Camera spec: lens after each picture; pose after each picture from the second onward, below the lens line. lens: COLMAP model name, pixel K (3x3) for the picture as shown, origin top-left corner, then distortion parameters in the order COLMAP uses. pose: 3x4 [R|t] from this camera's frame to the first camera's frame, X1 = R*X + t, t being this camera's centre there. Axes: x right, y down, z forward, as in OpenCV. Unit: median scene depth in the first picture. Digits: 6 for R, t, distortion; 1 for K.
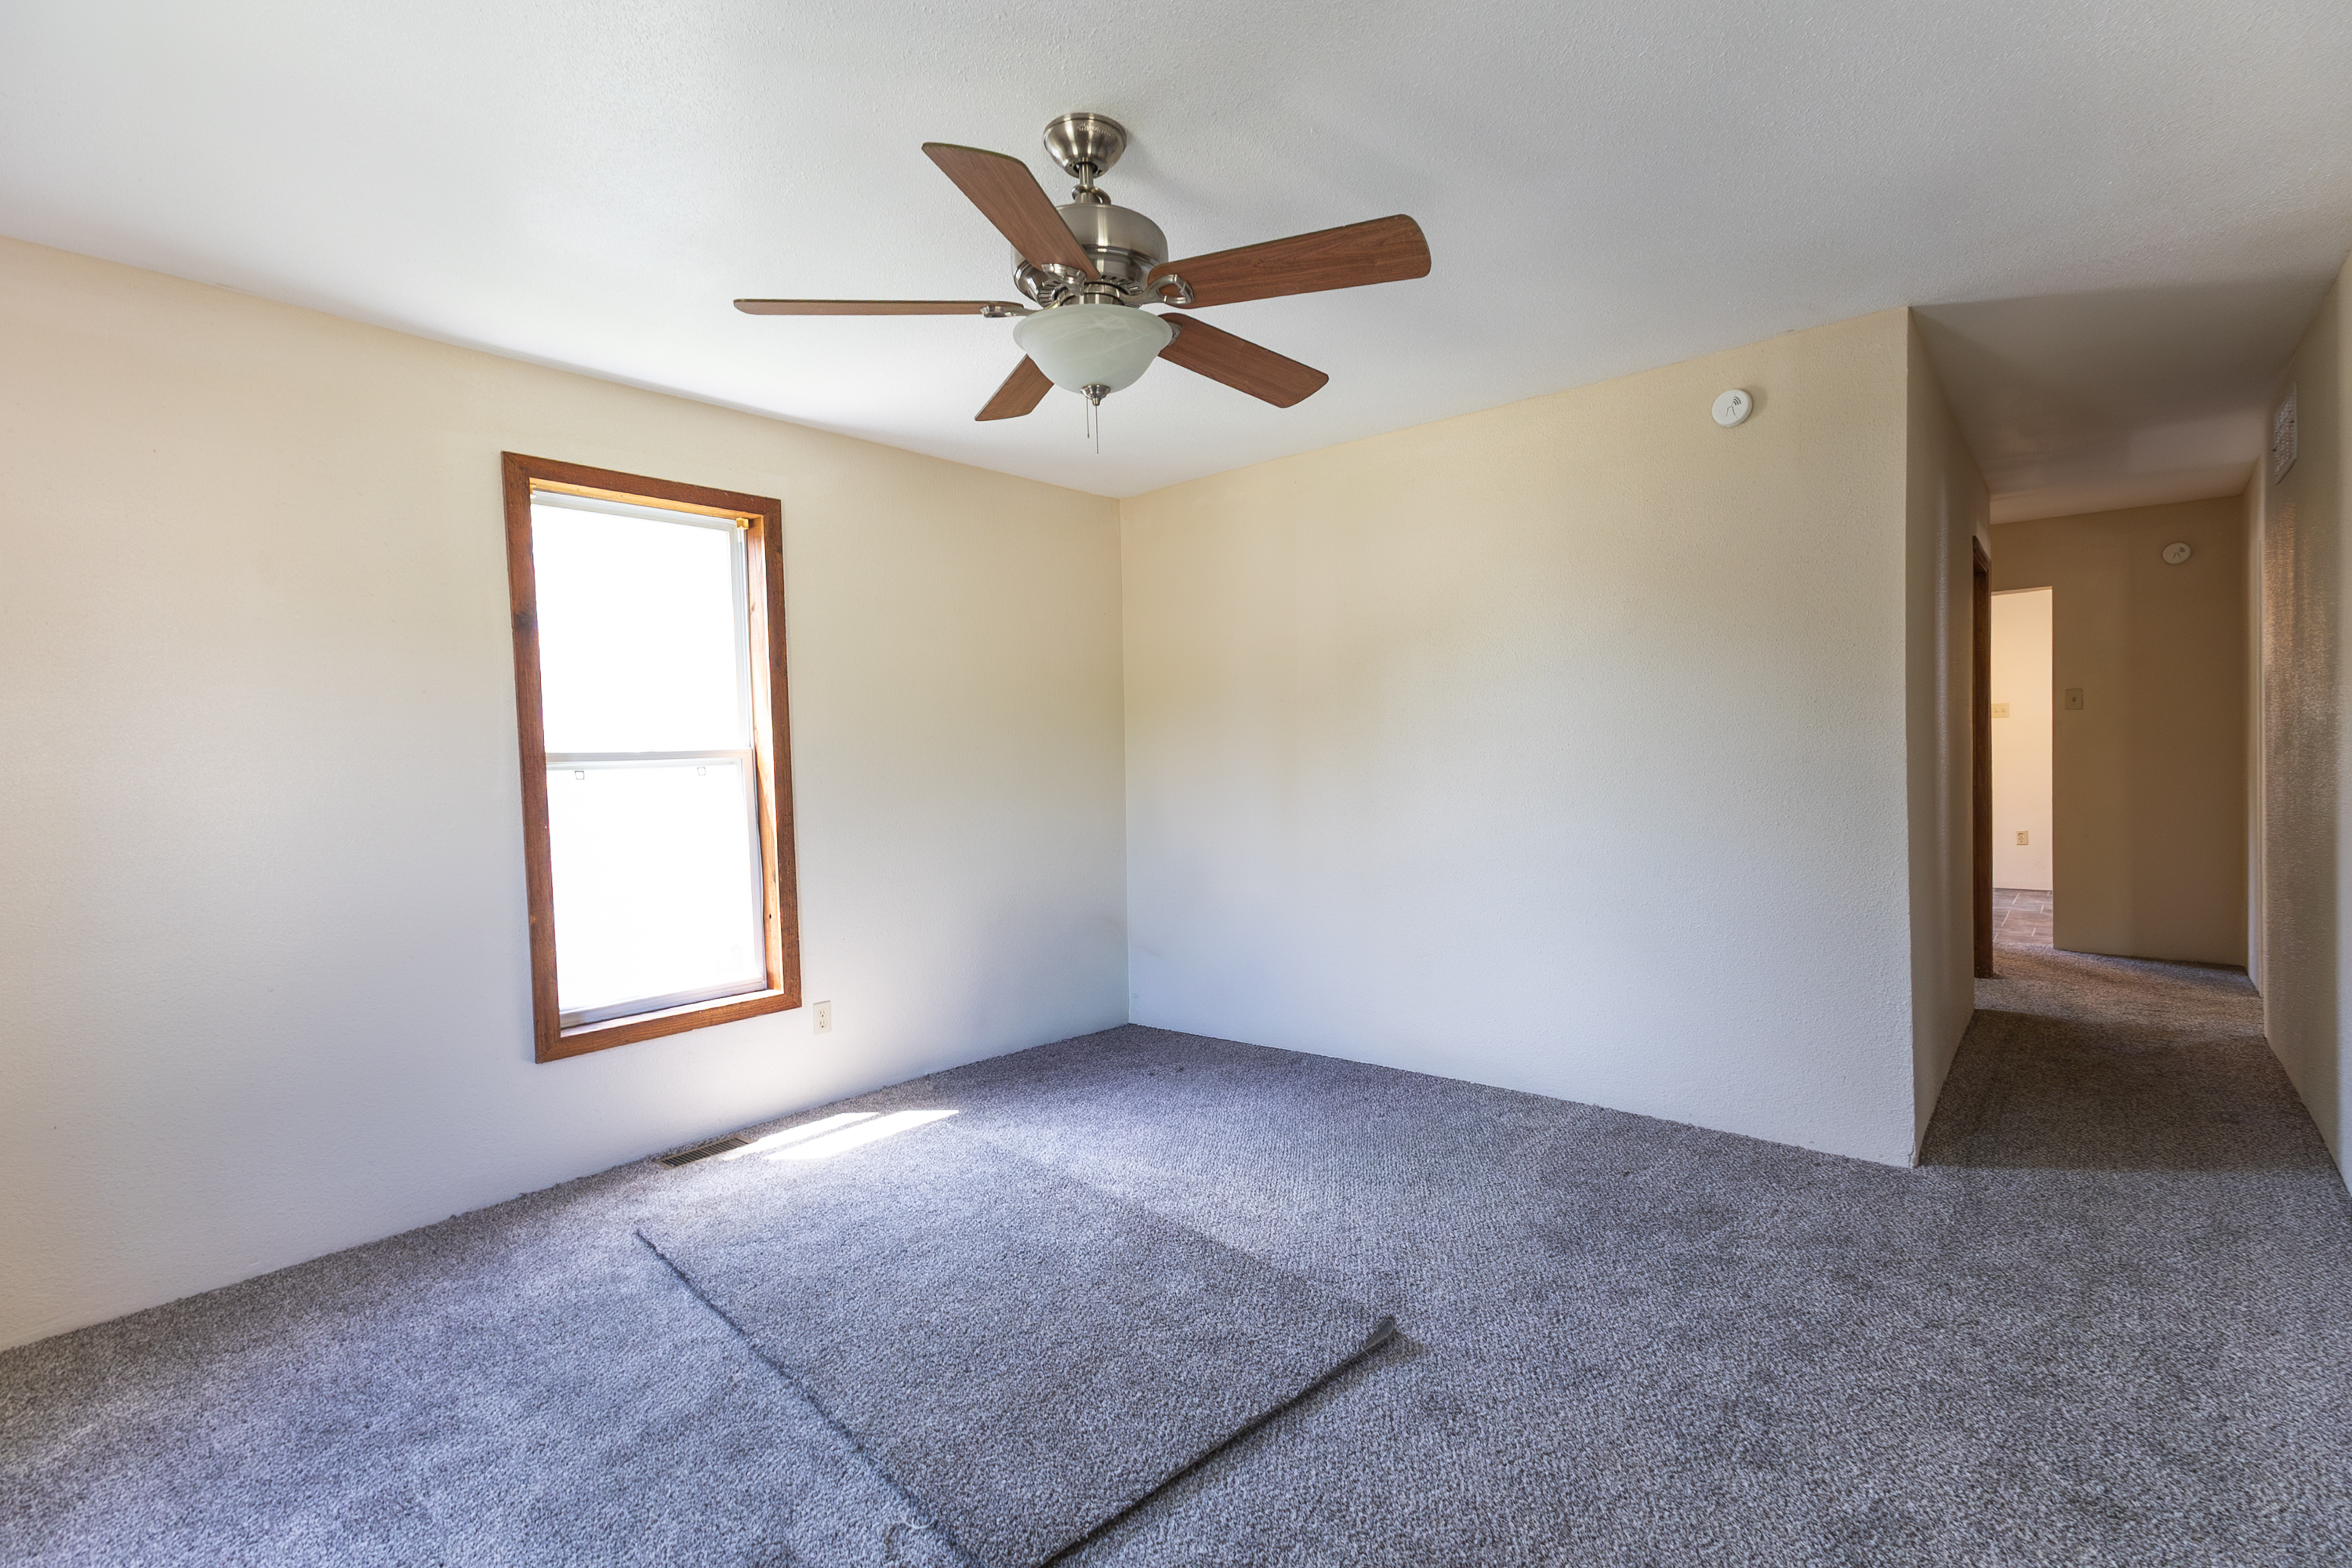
lens RADIAL K [[1076.2, 0, 1179.6], [0, 1076.2, 789.3], [0, 0, 1]] dist [0.019794, -0.000295]
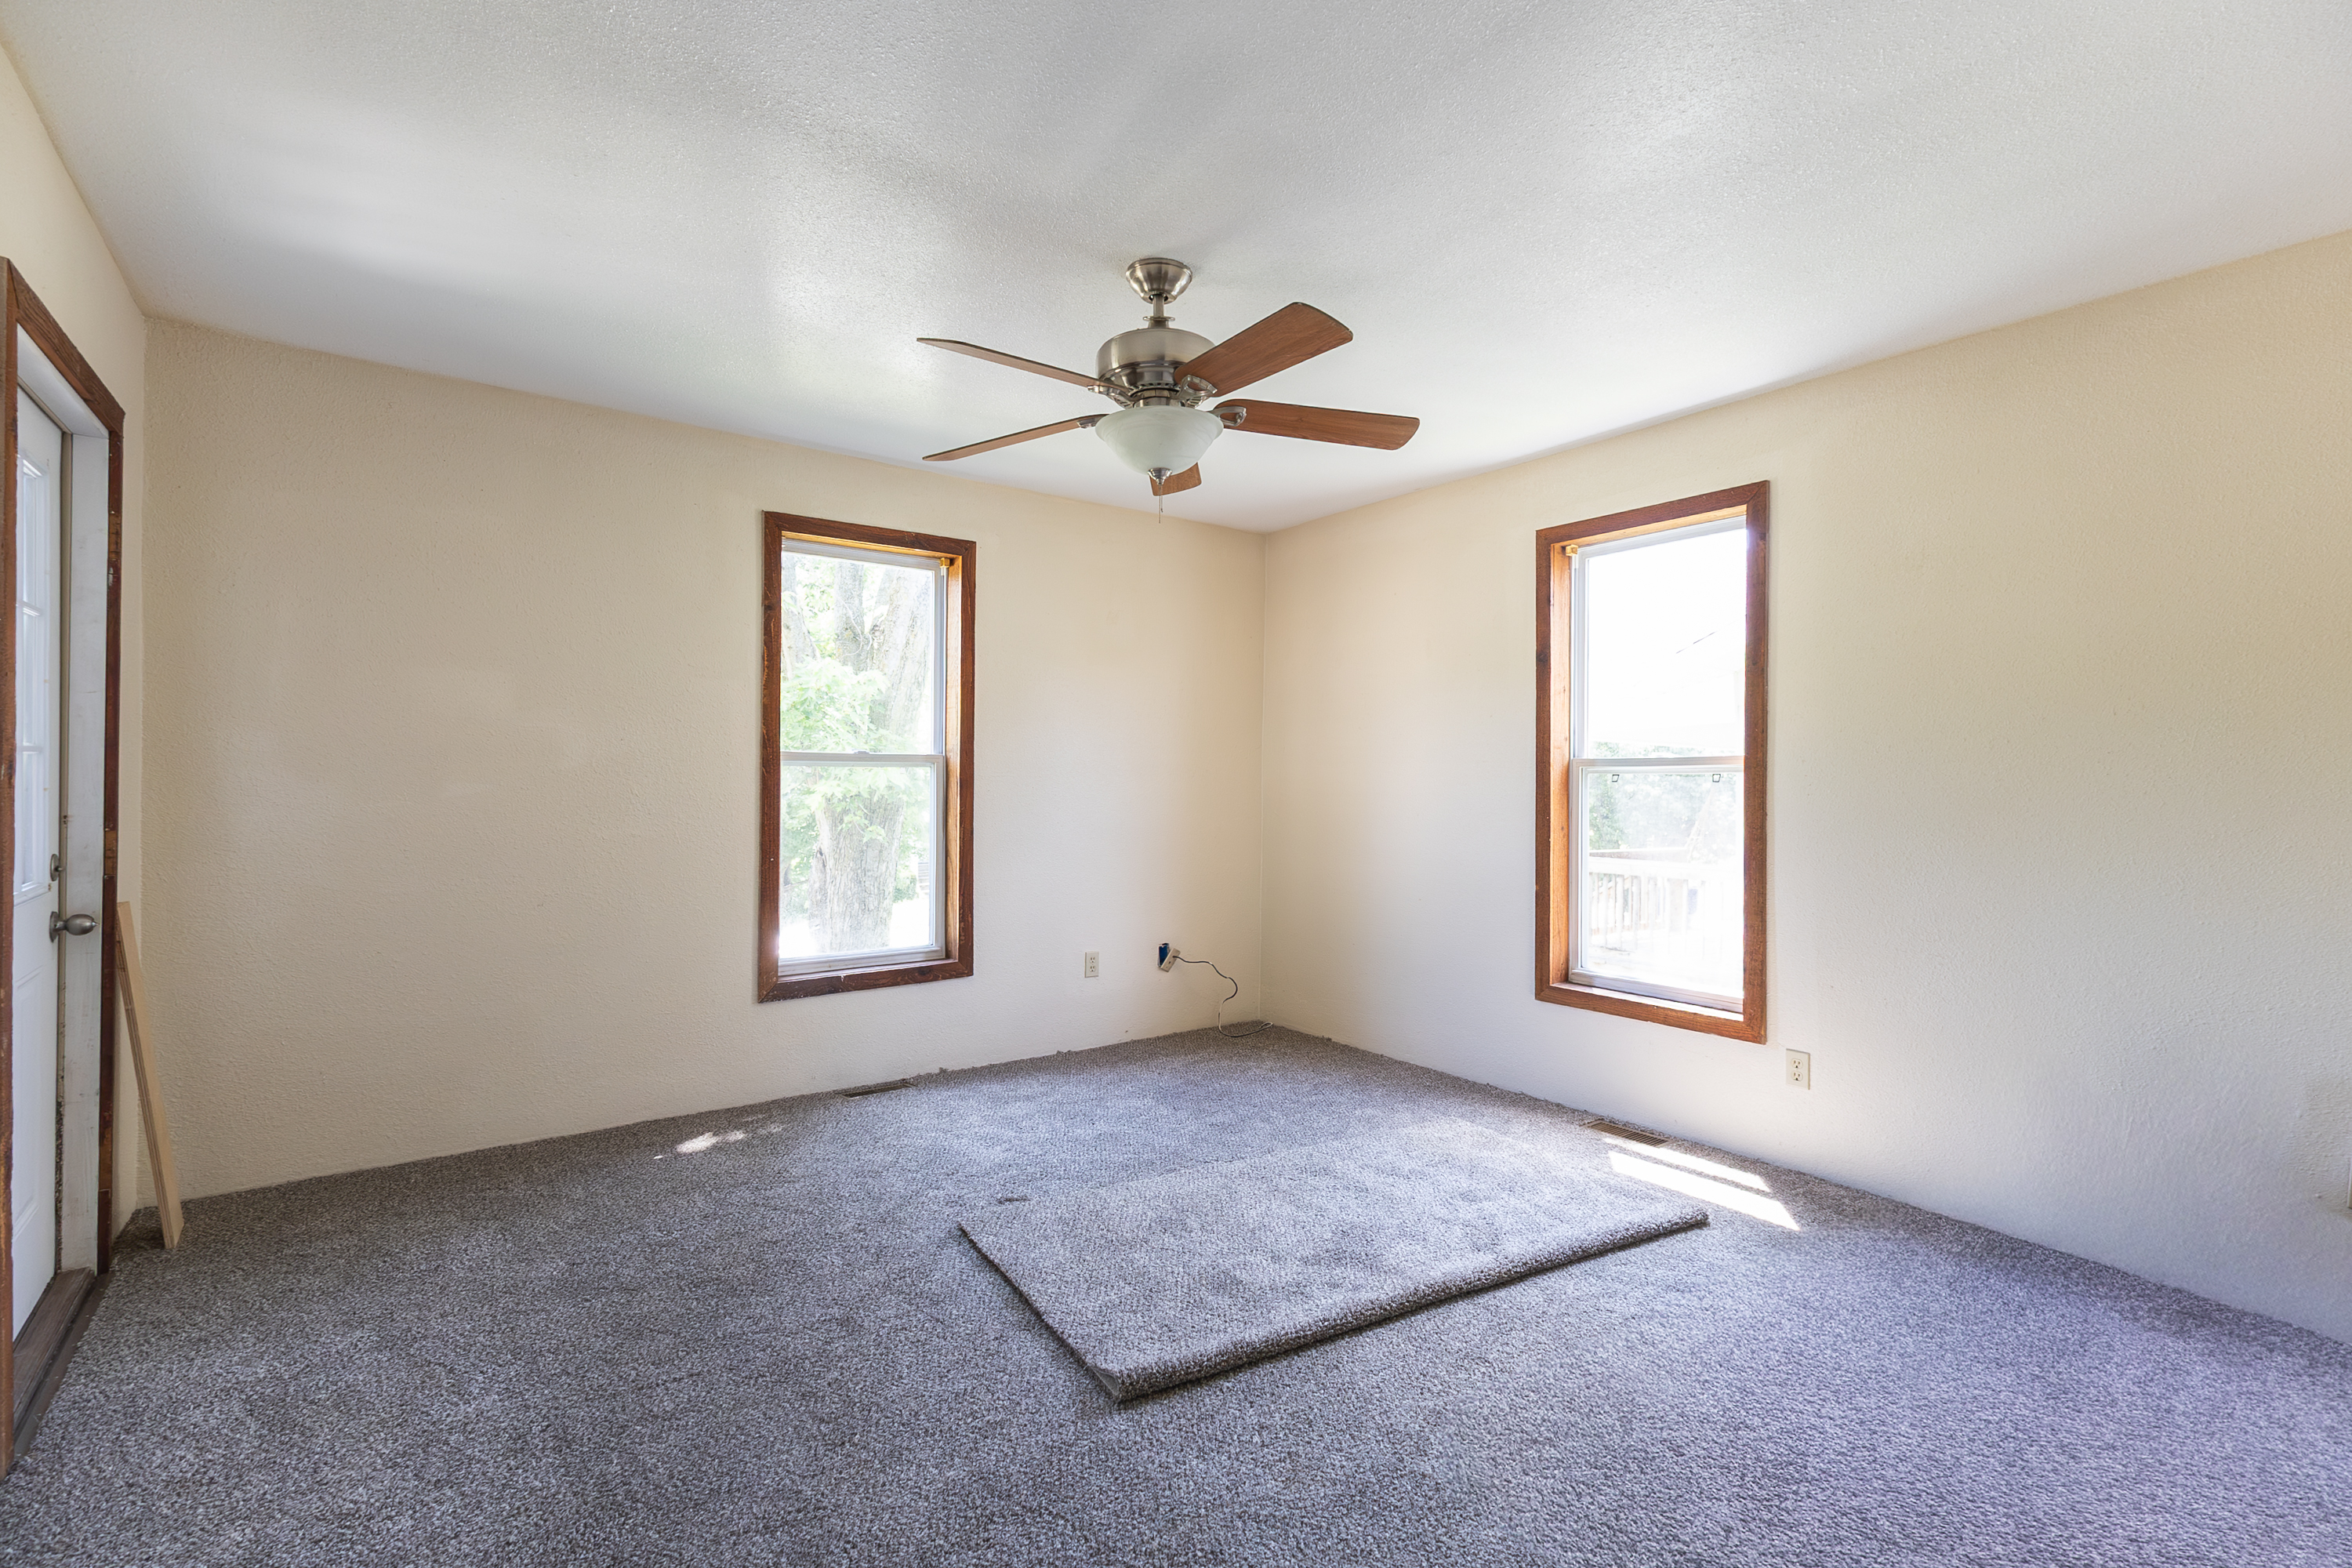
lens RADIAL K [[1076.2, 0, 1179.6], [0, 1076.2, 789.3], [0, 0, 1]] dist [0.019794, -0.000295]
pose [[-0.223047, 0.042162, -0.973896, 0.696991], [-0.024466, 0.998507, 0.048831, -0.046897], [0.974501, 0.034719, -0.221682, 0.804509]]
